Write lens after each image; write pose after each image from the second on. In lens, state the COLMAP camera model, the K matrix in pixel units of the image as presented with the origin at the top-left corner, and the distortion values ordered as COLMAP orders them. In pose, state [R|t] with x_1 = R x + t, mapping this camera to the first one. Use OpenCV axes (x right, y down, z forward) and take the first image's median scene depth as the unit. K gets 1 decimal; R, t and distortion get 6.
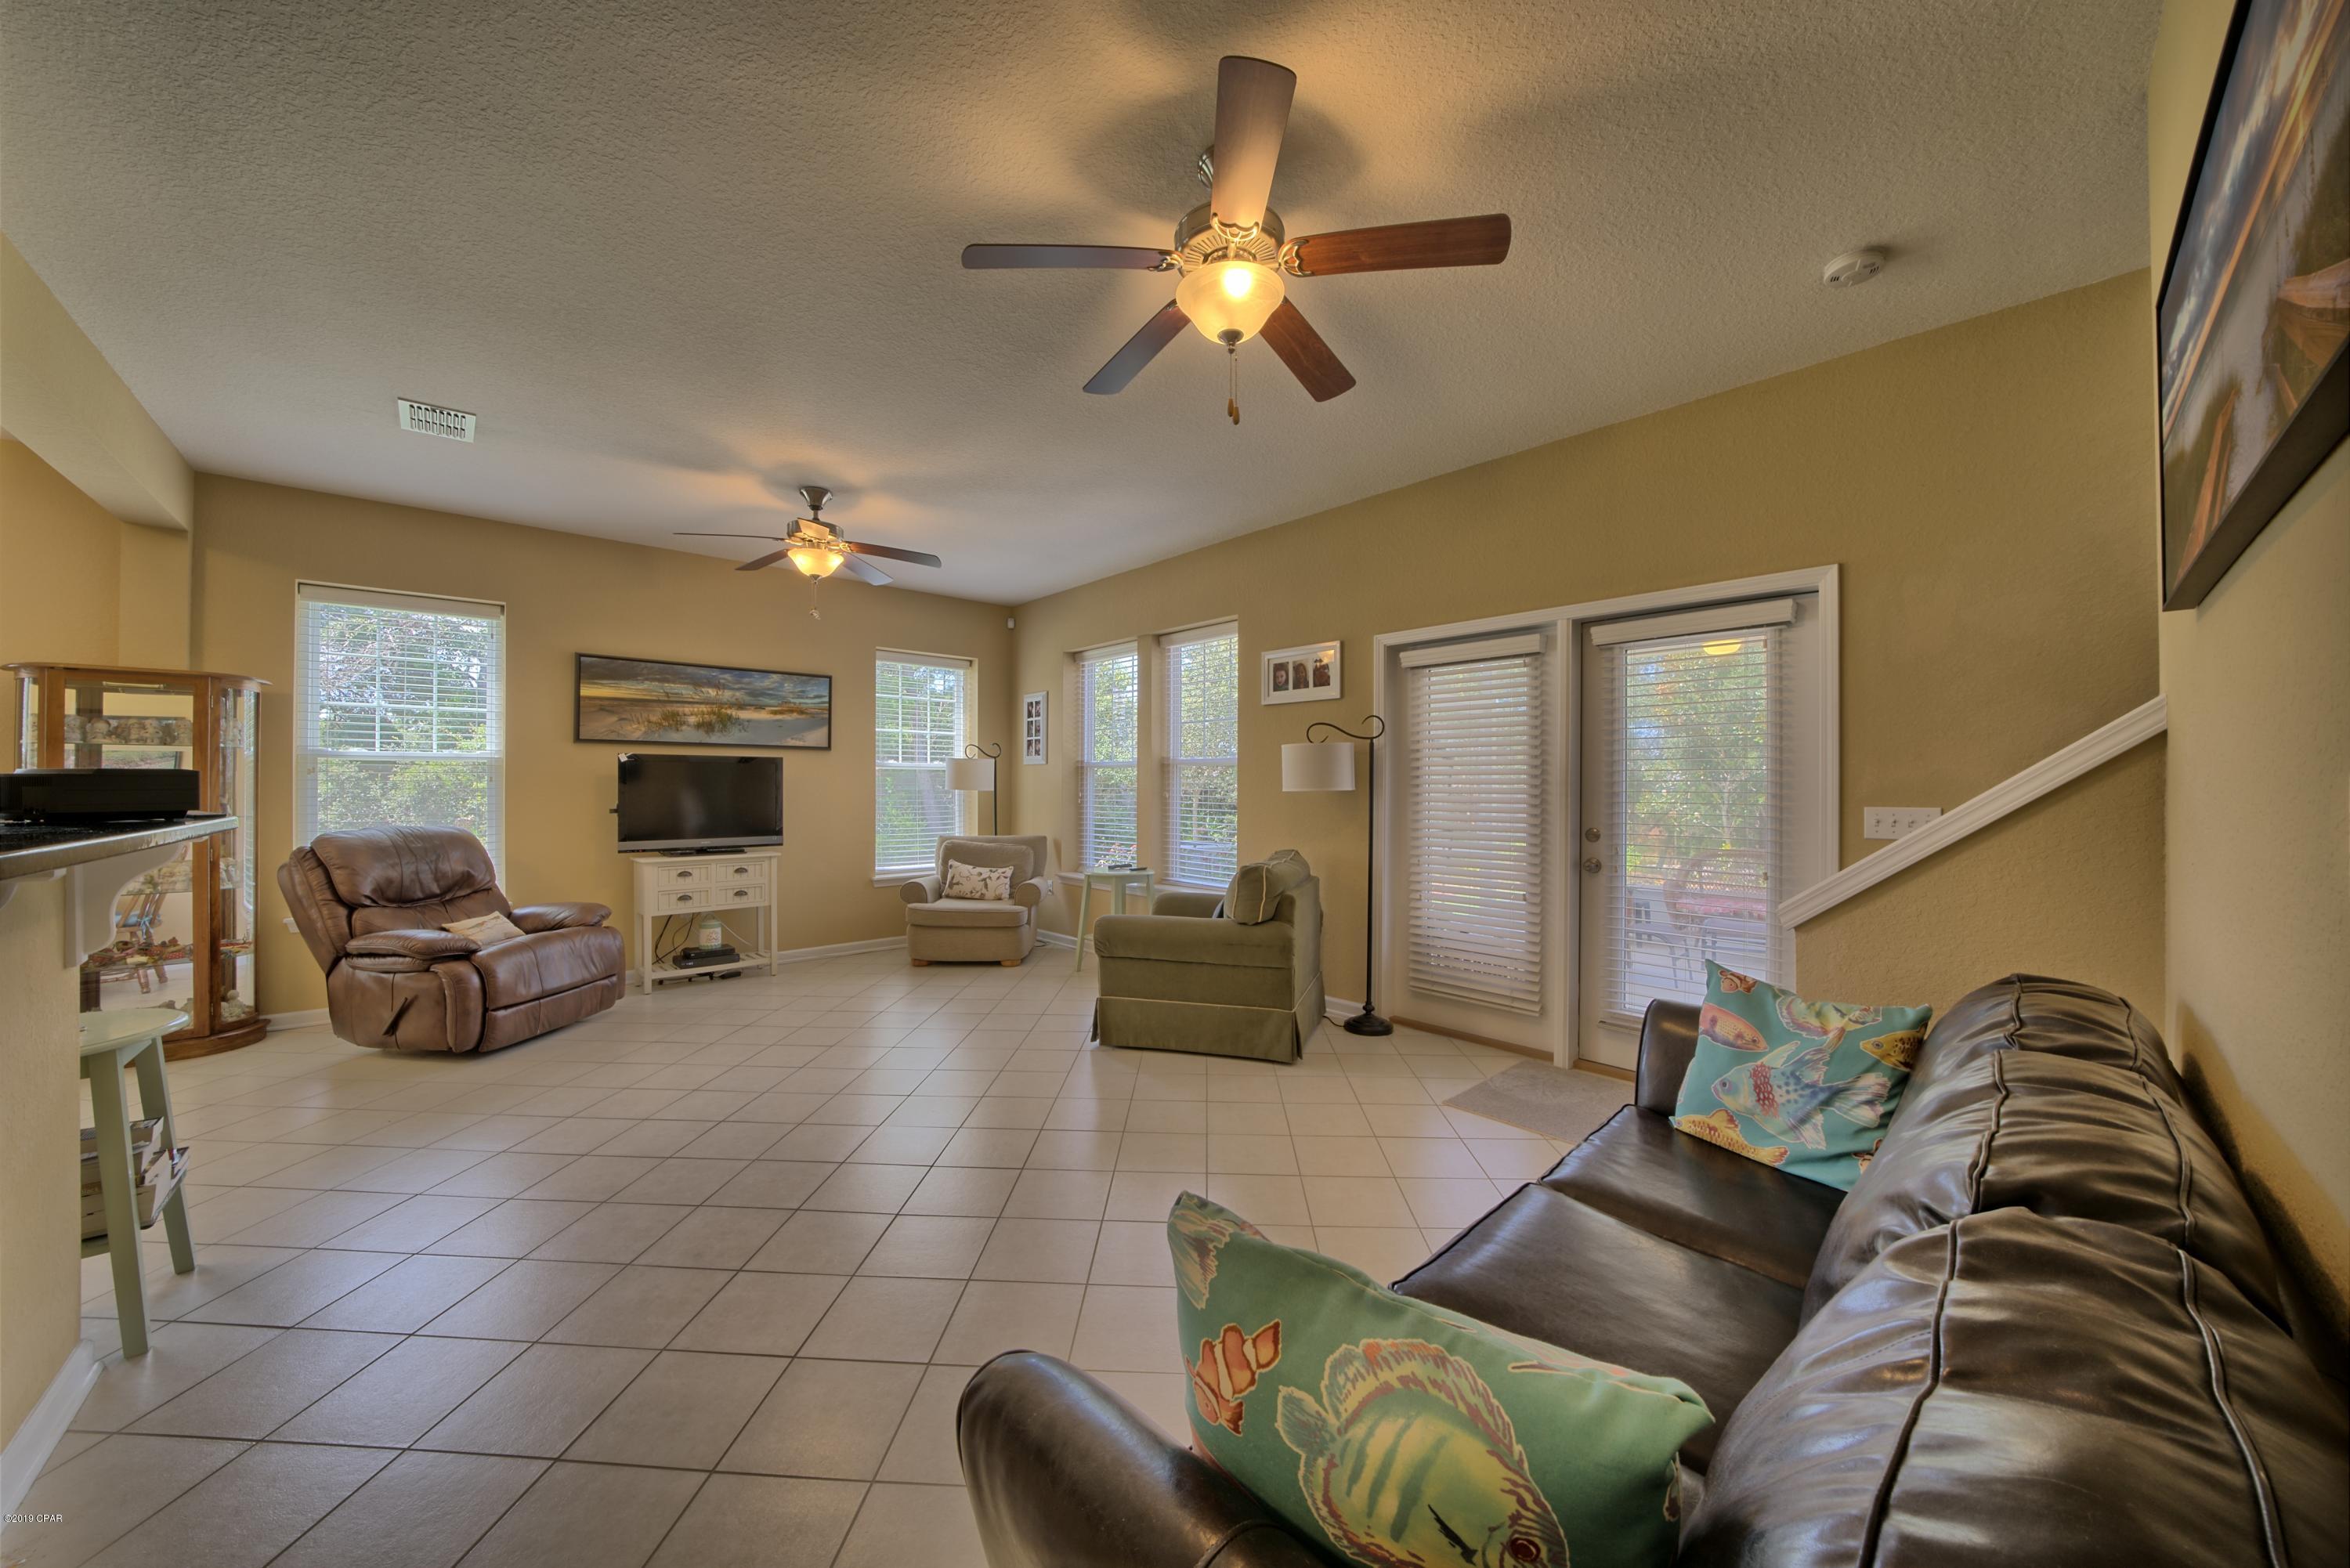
lens RADIAL K [[797.4, 0, 1172.6], [0, 797.4, 789.1], [0, 0, 1]] dist [-0.021019, 0.000061]
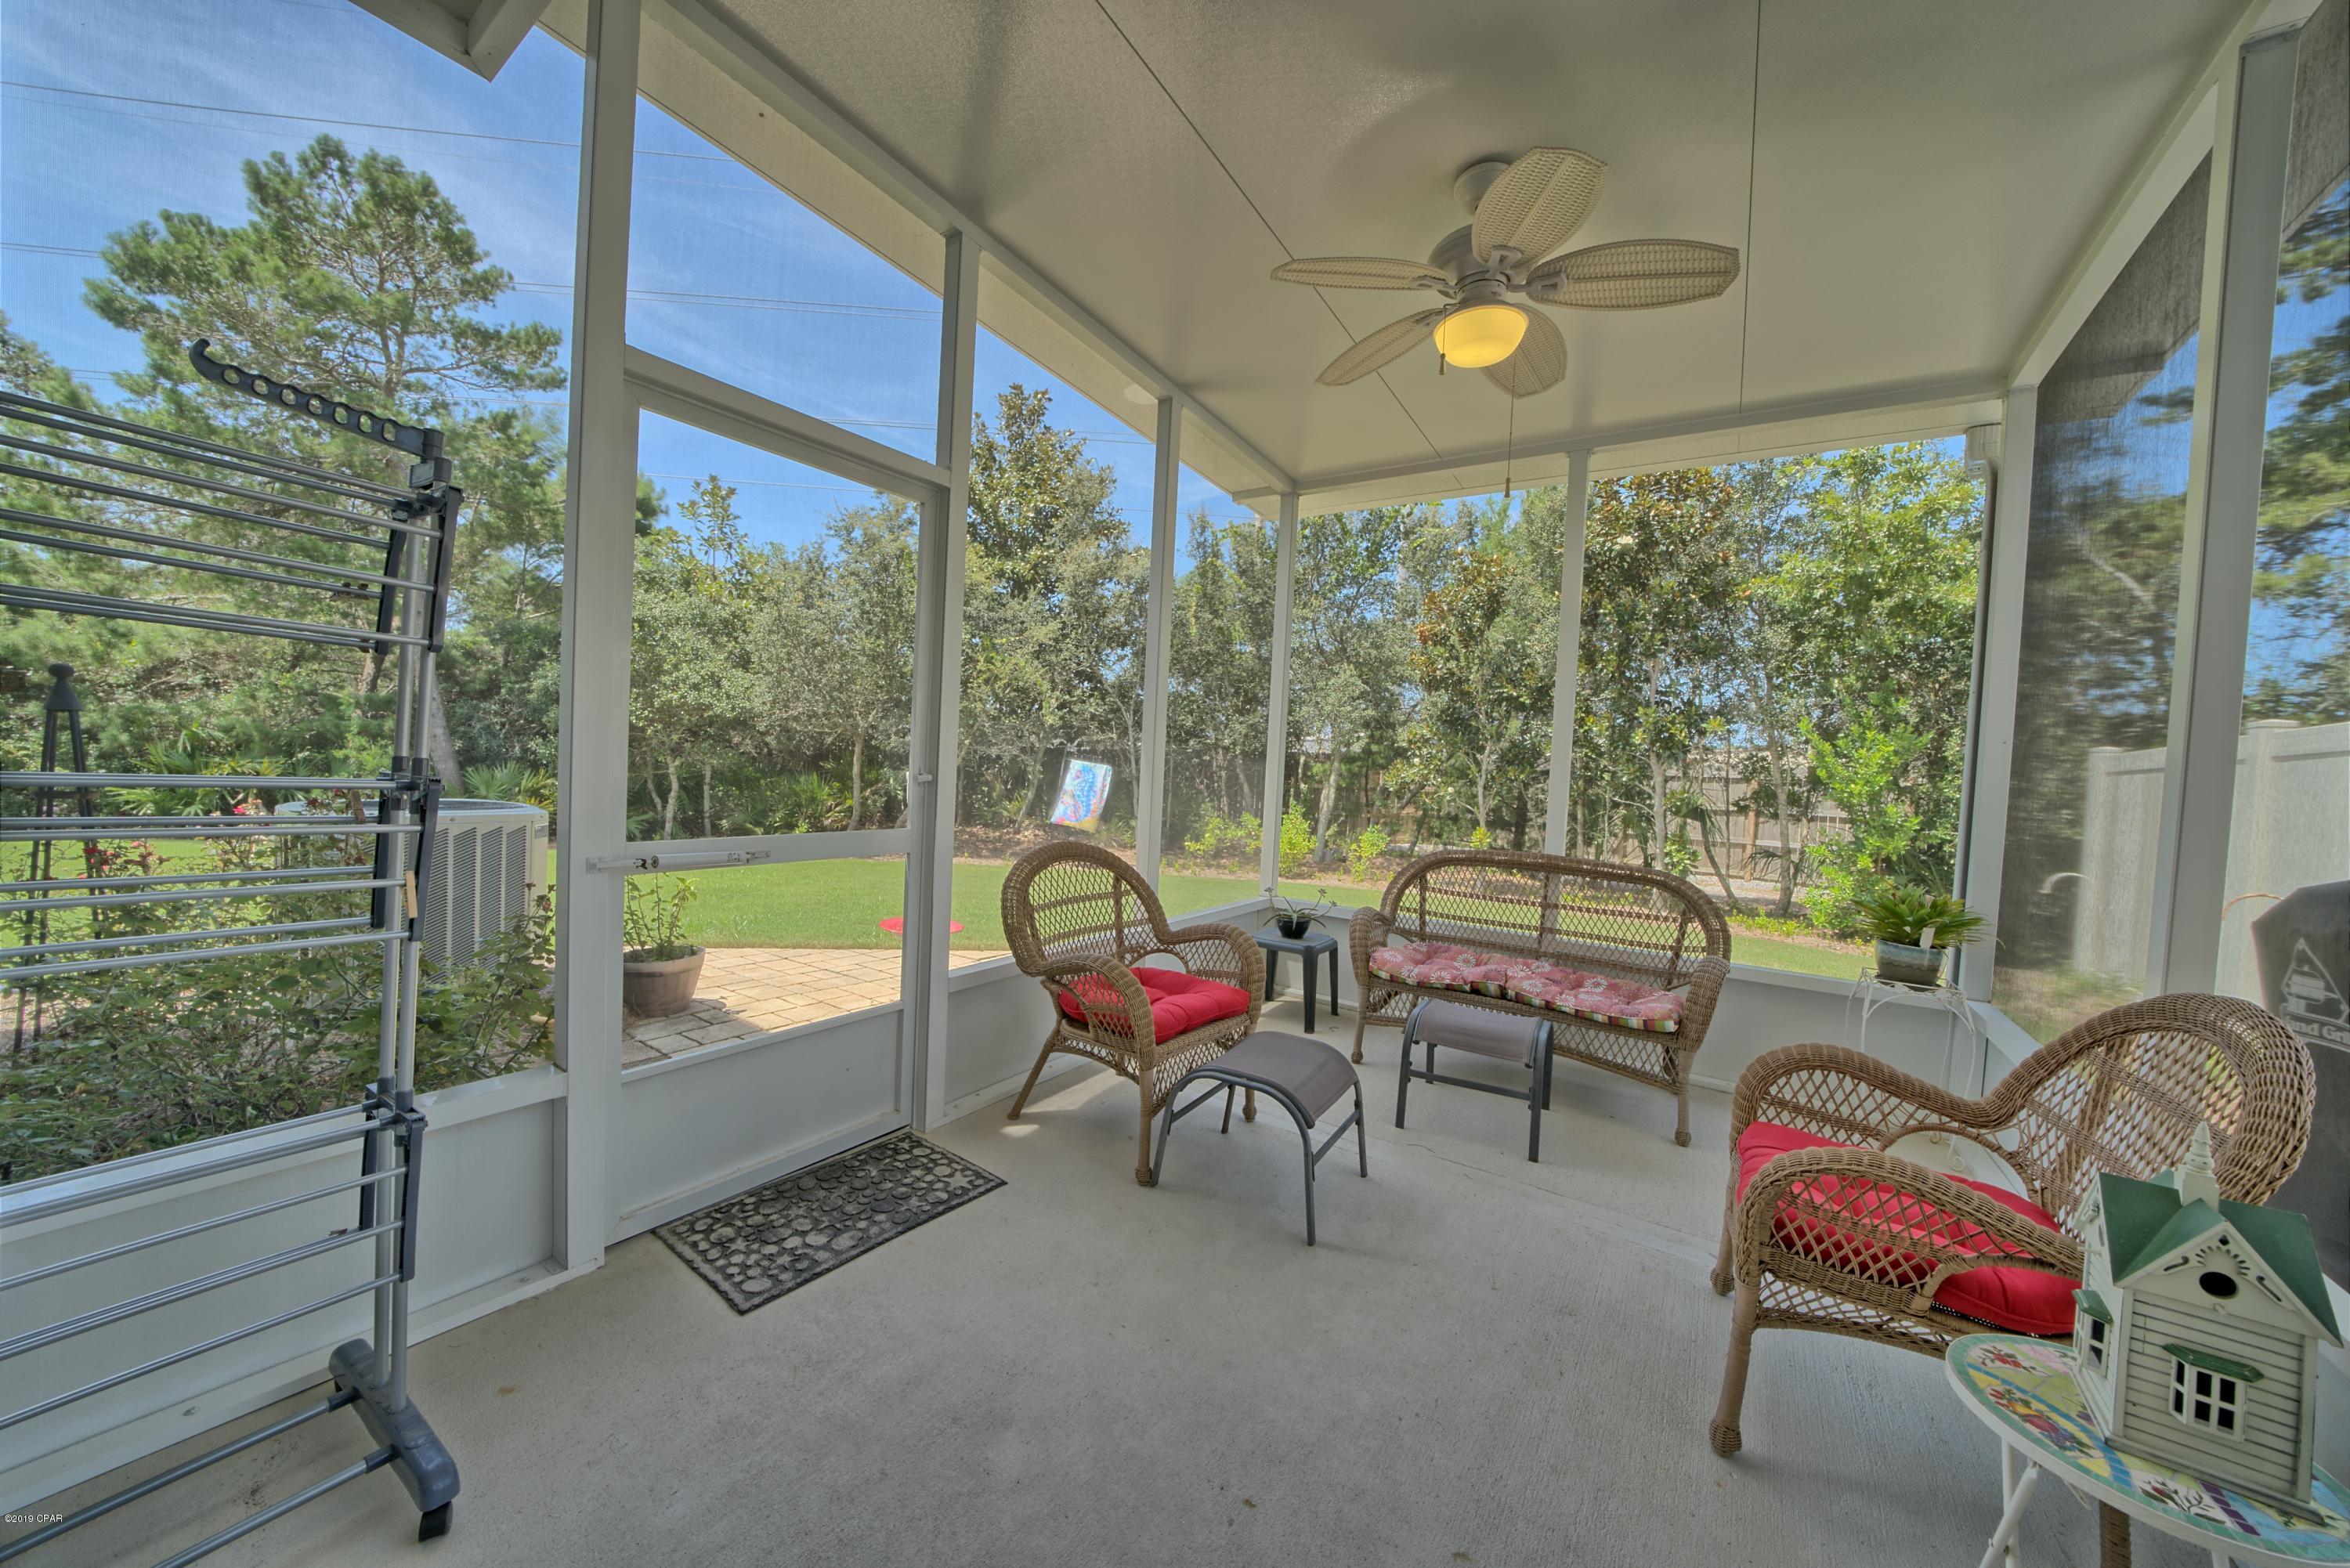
lens RADIAL K [[809.0, 0, 1172.4], [0, 809.0, 782.7], [0, 0, 1]] dist [-0.022694, -0.000002]
pose [[0.970987, 0.043624, 0.235120, 0.208640], [-0.052029, 0.998205, 0.029658, 0.015154], [-0.233404, -0.041031, 0.971514, 0.287700]]
